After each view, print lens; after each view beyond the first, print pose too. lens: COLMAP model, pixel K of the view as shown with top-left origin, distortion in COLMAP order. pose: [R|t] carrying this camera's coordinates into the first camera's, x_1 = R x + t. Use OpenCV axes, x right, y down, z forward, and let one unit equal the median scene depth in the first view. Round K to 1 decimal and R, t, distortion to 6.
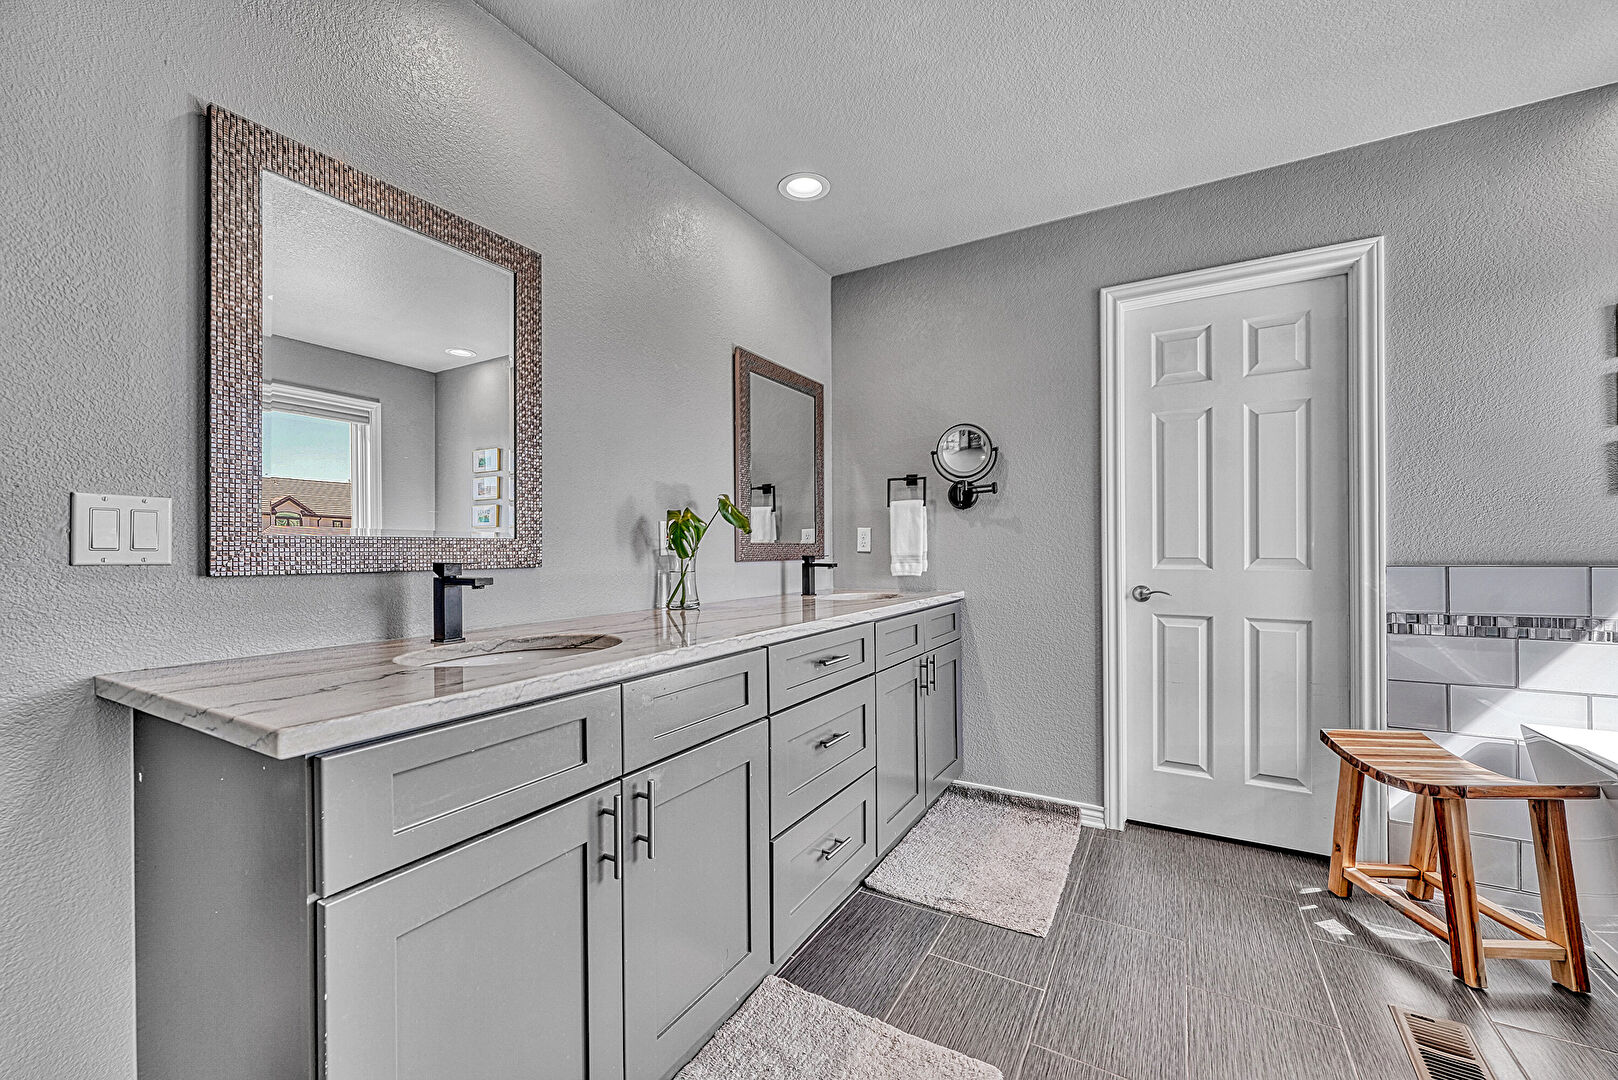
lens RADIAL K [[644.4, 0, 806.4], [0, 644.4, 546.3], [0, 0, 1]] dist [-0.000712, 0.000682]
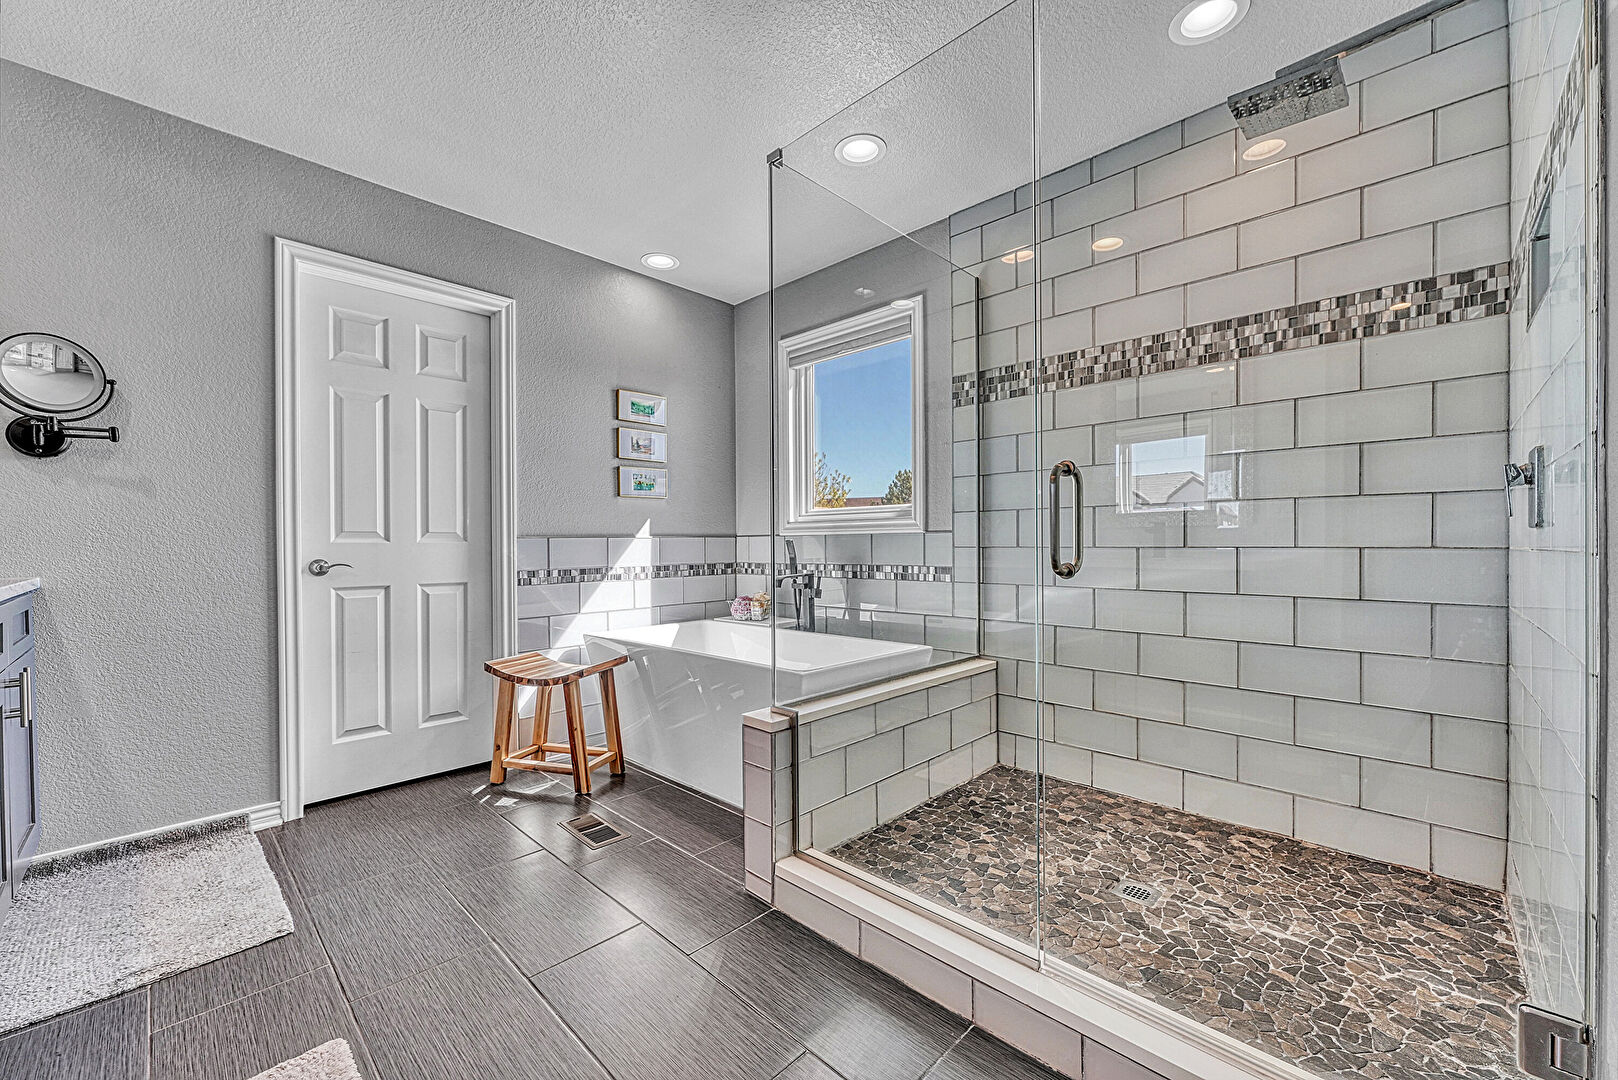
lens RADIAL K [[644.4, 0, 806.4], [0, 644.4, 546.3], [0, 0, 1]] dist [-0.000712, 0.000682]
pose [[0.239706, 0.000388, 0.970846, -0.273839], [0.002676, 0.999996, -0.001061, 0.047629], [-0.970842, 0.002853, 0.239704, 0.052811]]
